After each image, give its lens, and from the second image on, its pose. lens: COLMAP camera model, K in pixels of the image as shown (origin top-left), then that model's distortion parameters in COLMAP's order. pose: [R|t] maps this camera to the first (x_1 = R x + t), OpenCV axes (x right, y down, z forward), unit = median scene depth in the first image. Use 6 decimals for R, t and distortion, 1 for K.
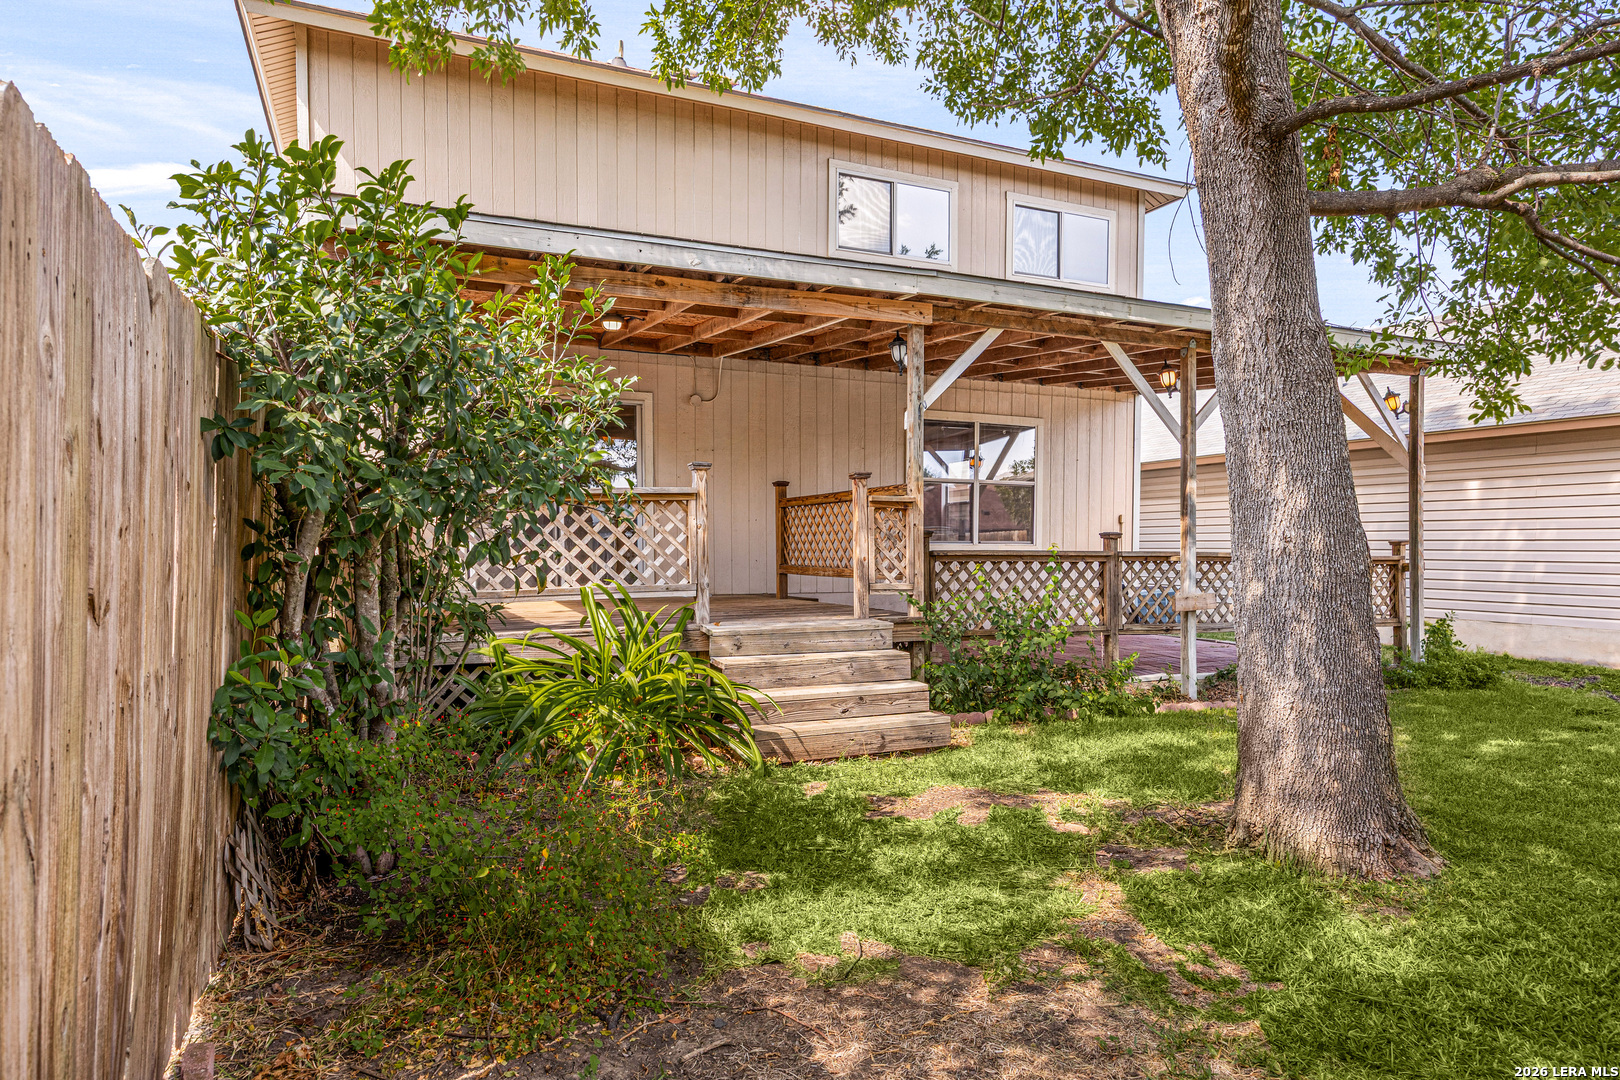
lens RADIAL K [[944.2, 0, 813.3], [0, 944.2, 597.5], [0, 0, 1]] dist [-0.009394, 0.004808]
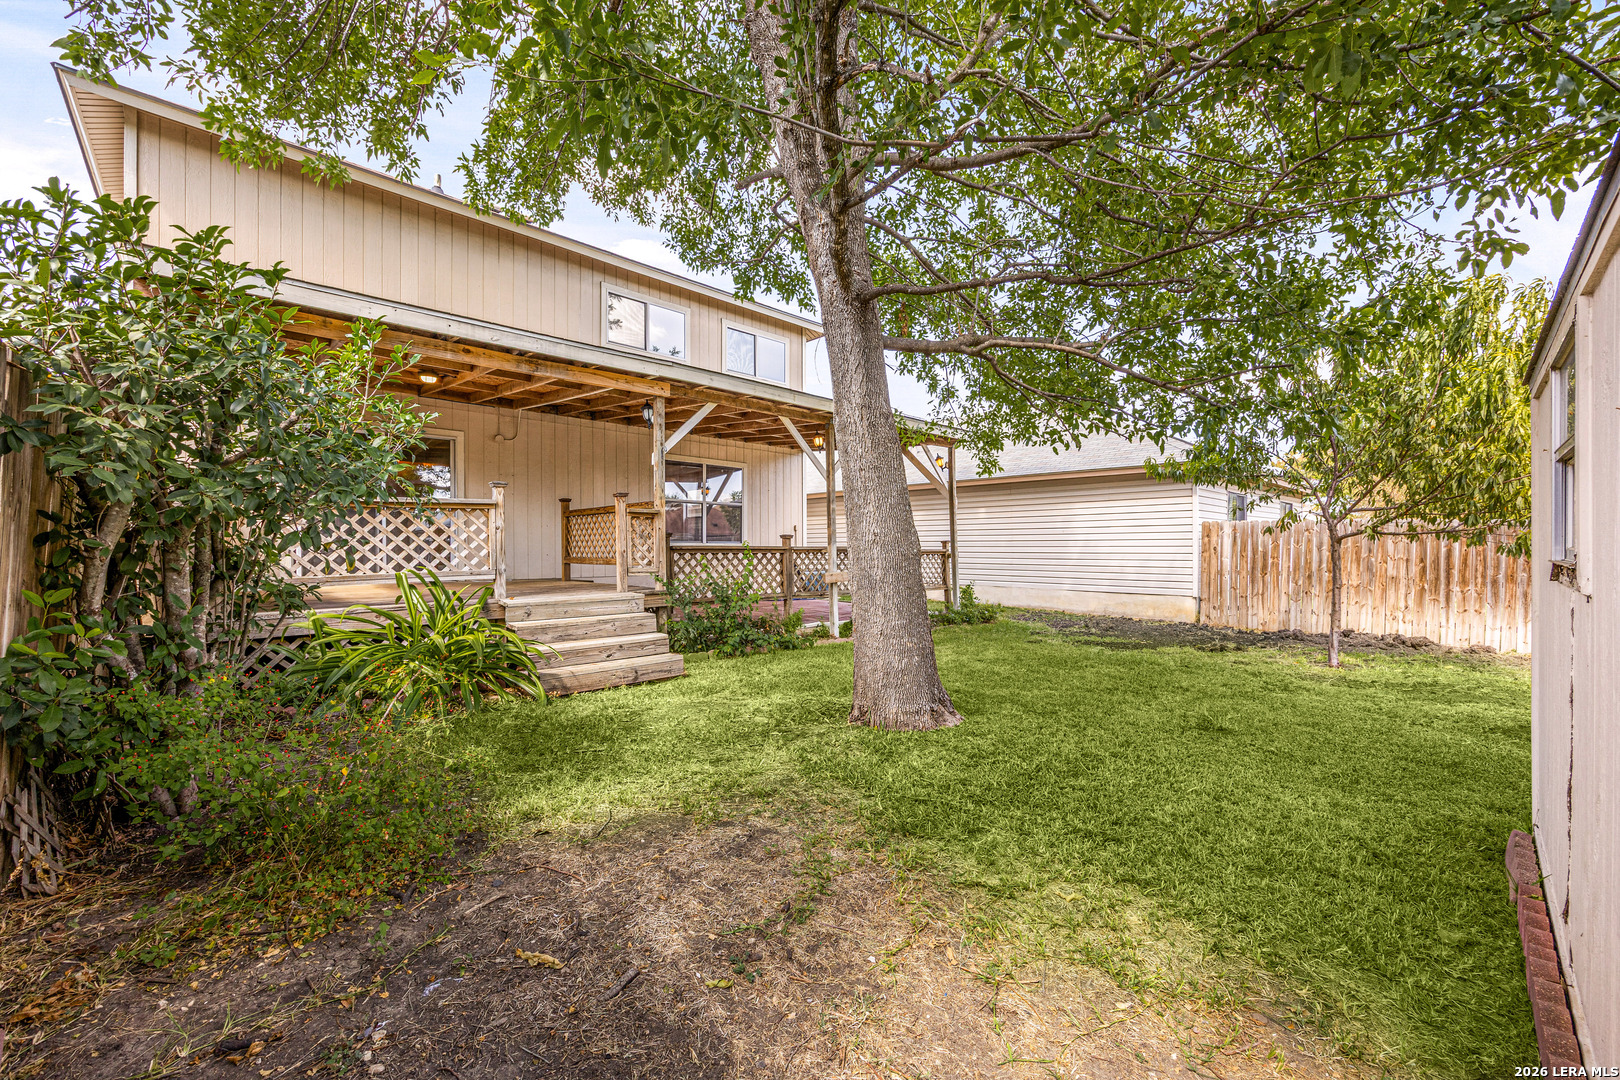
lens RADIAL K [[621.1, 0, 820.1], [0, 621.1, 548.8], [0, 0, 1]] dist [-0.002565, 0.000530]
pose [[0.940188, -0.002500, 0.340648, 0.011545], [0.019872, 0.998673, -0.047519, 0.006887], [-0.340077, 0.051446, 0.938989, -0.008289]]
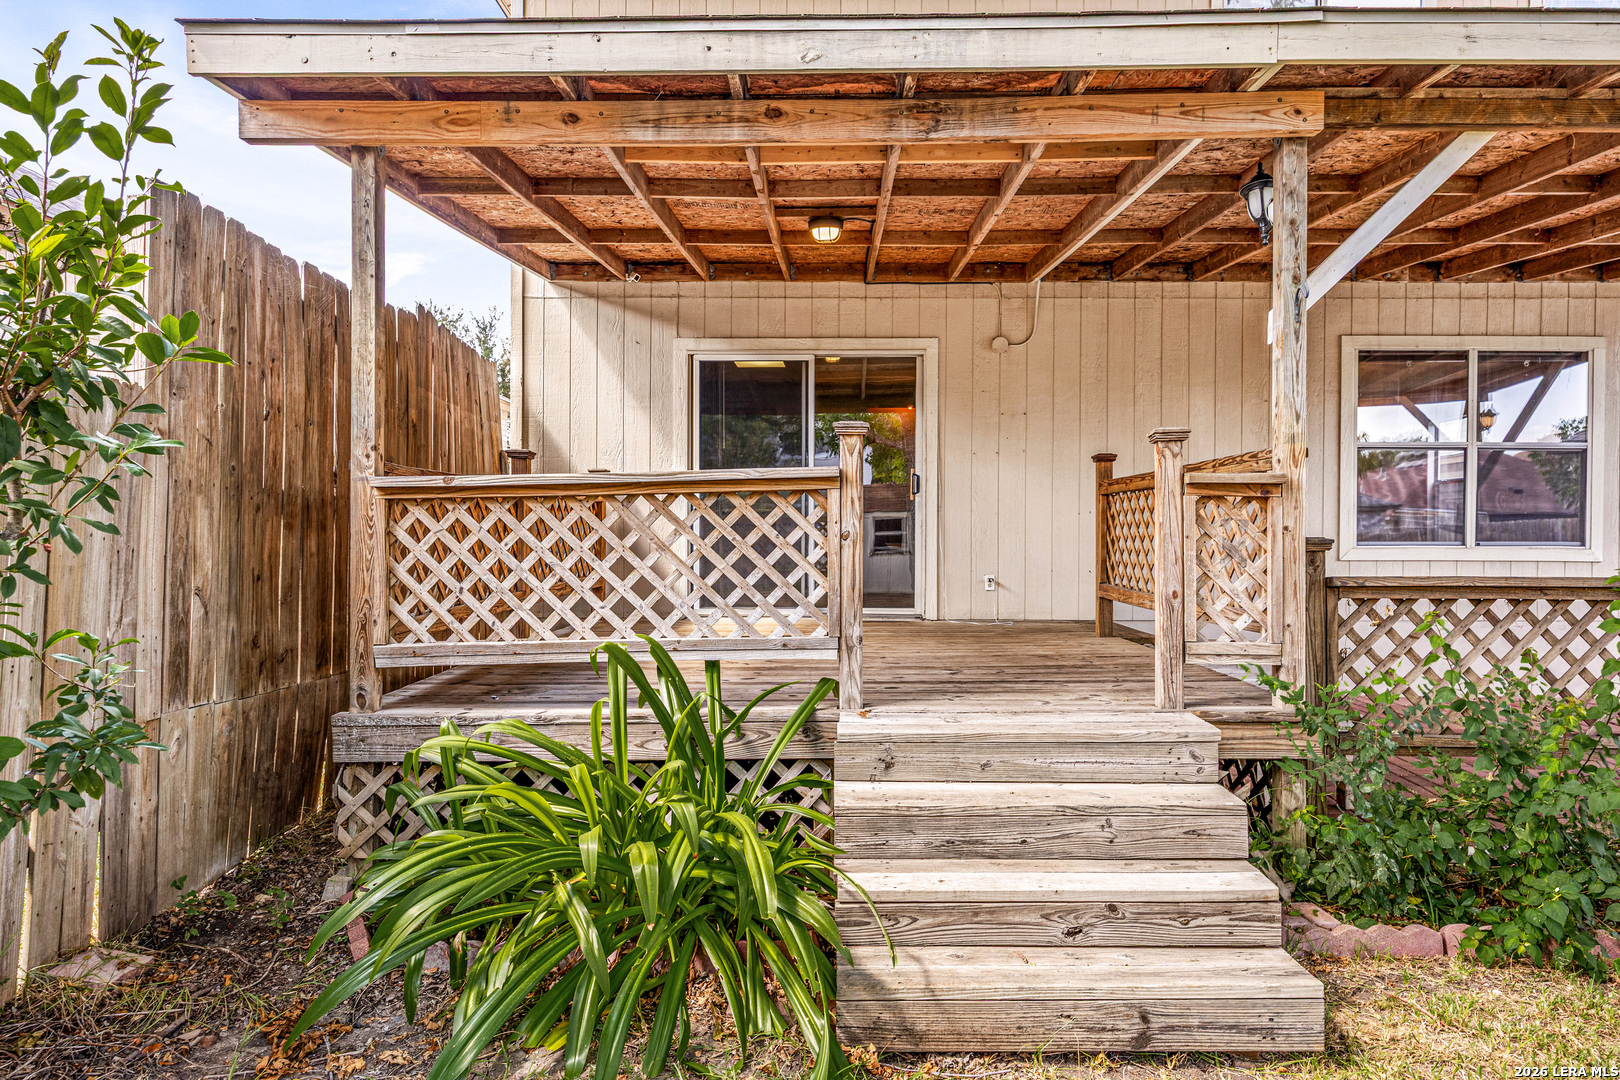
lens RADIAL K [[1035.0, 0, 803.8], [0, 1035.0, 554.9], [0, 0, 1]] dist [-0.002520, -0.001463]
pose [[0.911222, 0.007204, -0.411854, 0.101033], [-0.021484, 0.999317, -0.030055, -0.040584], [0.411356, 0.036235, 0.910754, 0.388221]]
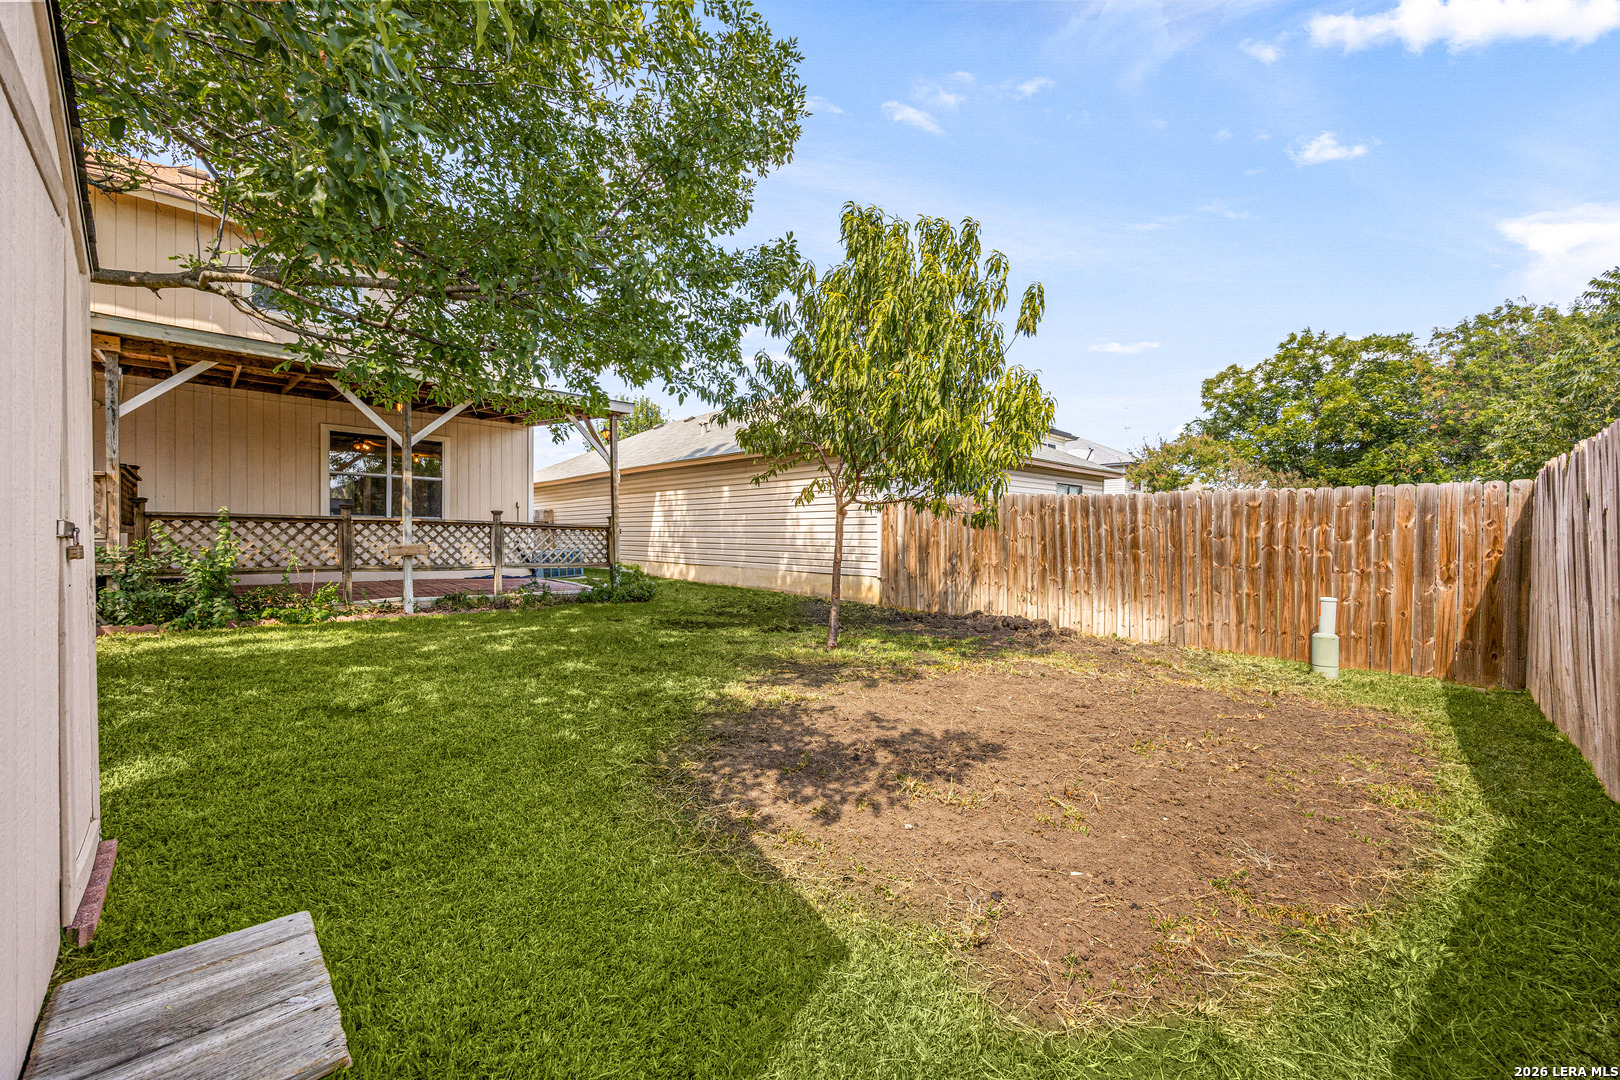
lens RADIAL K [[621.1, 0, 804.0], [0, 621.1, 533.6], [0, 0, 1]] dist [-0.002565, 0.000530]
pose [[0.947325, 0.003783, 0.320253, 0.795652], [0.009840, 0.999114, -0.040907, 0.030598], [-0.320124, 0.041904, 0.946448, -0.207539]]
